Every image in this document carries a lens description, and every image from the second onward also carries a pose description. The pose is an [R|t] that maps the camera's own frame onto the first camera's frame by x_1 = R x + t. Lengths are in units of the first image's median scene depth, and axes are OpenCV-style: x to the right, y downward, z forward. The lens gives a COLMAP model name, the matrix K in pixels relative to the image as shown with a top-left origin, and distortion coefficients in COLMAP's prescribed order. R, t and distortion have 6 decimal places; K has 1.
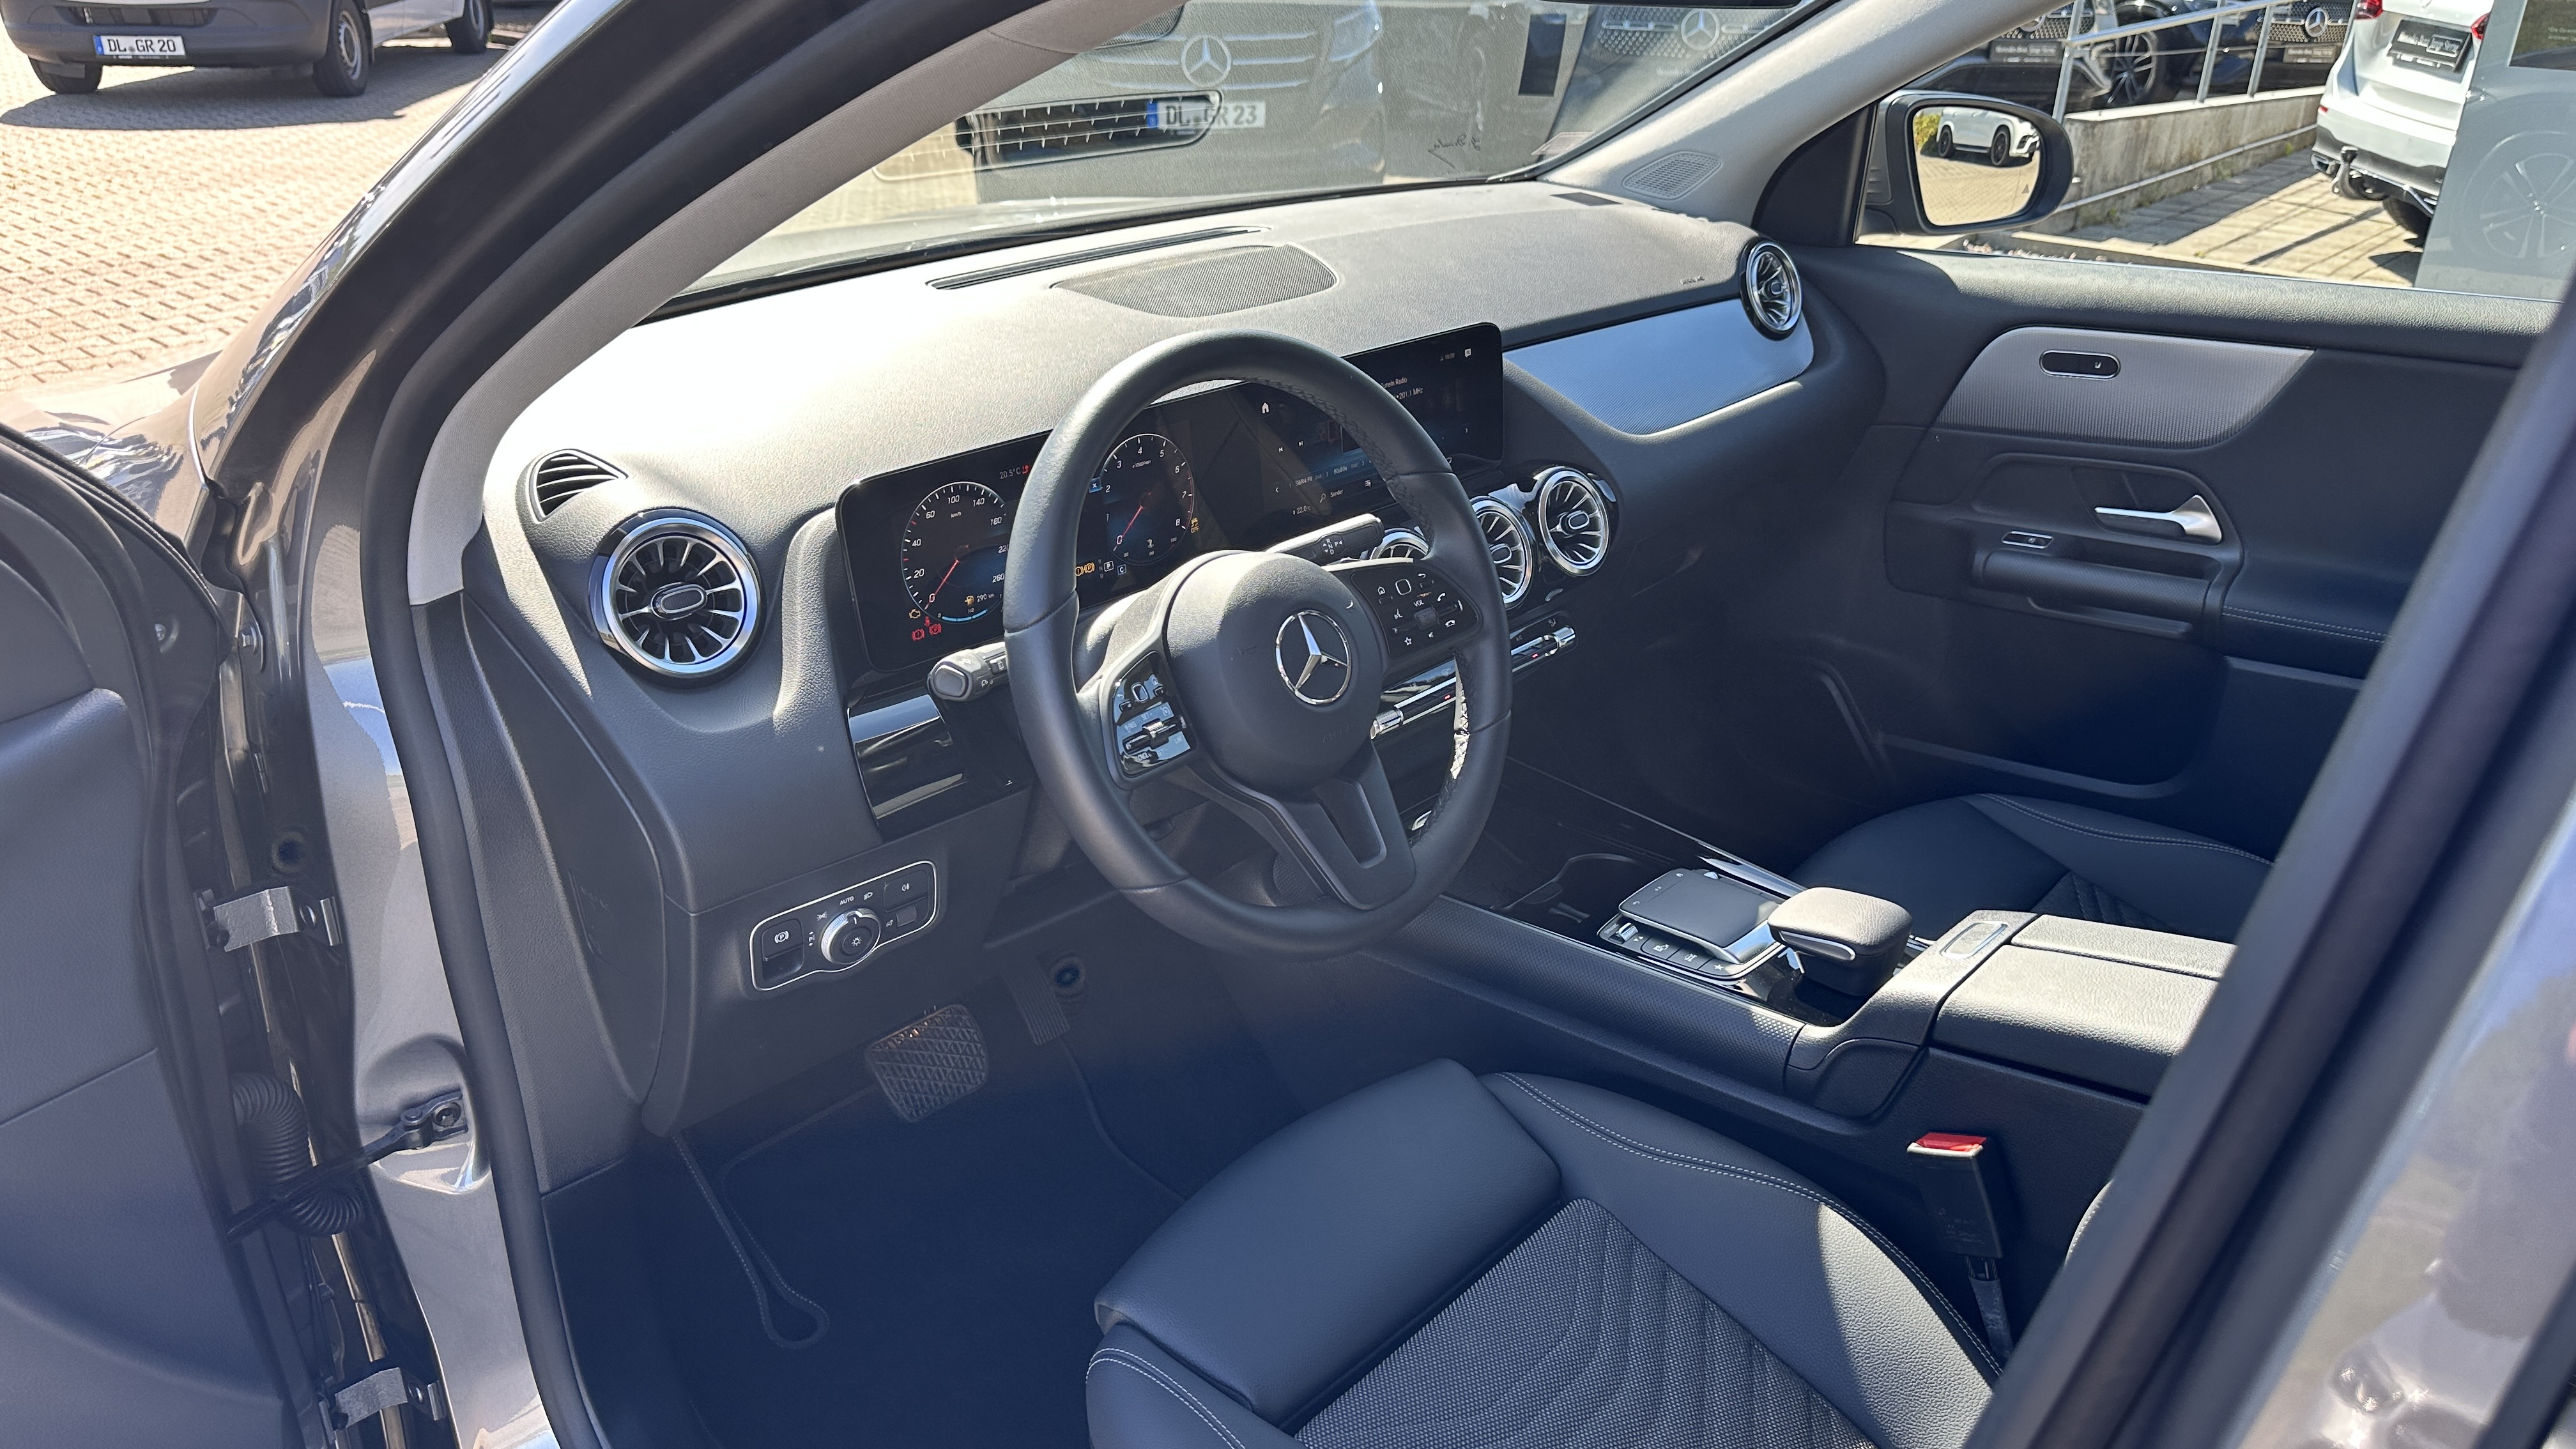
lens RADIAL K [[1798.0, 0, 1316.3], [0, 1798.0, 736.3], [0, 0, 1]] dist [0.062313, -0.075062]
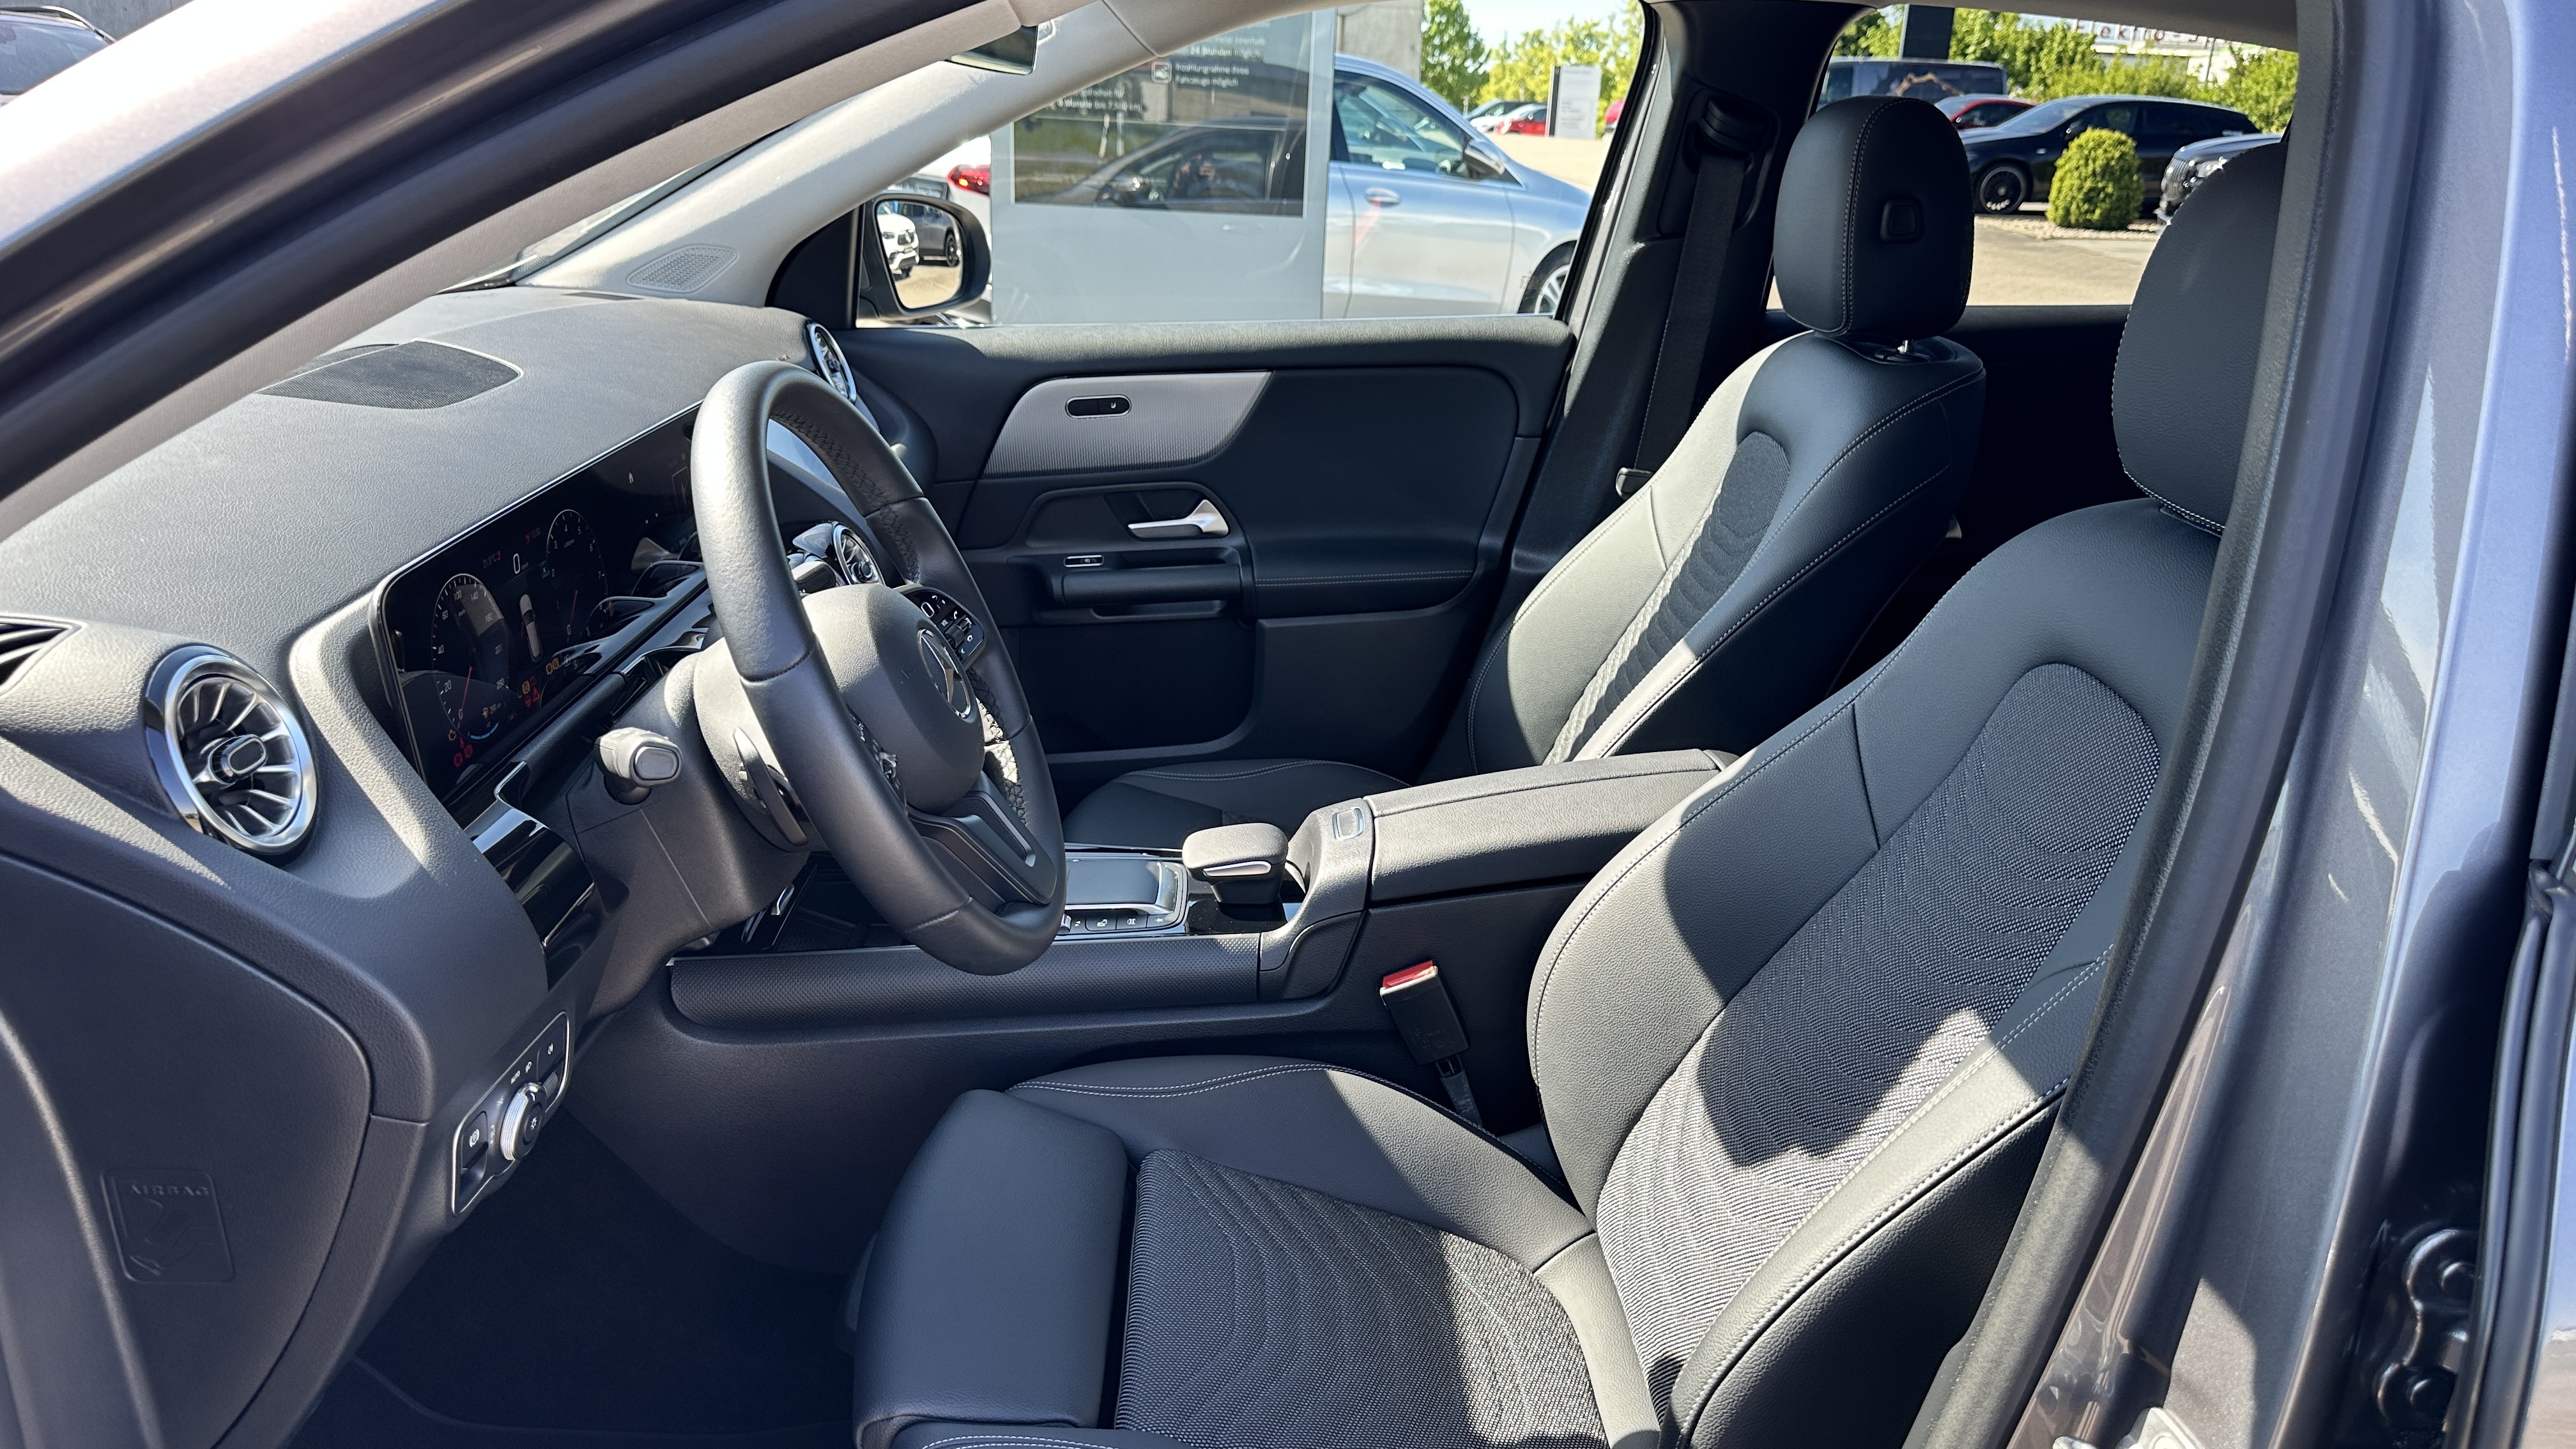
lens RADIAL K [[1798.0, 0, 1316.3], [0, 1798.0, 736.3], [0, 0, 1]] dist [0.062313, -0.075062]
pose [[0.692686, -0.216132, 0.688094, -0.339427], [0.276860, 0.960634, 0.023029, 0.015144], [-0.665984, 0.174554, 0.725256, 0.085071]]
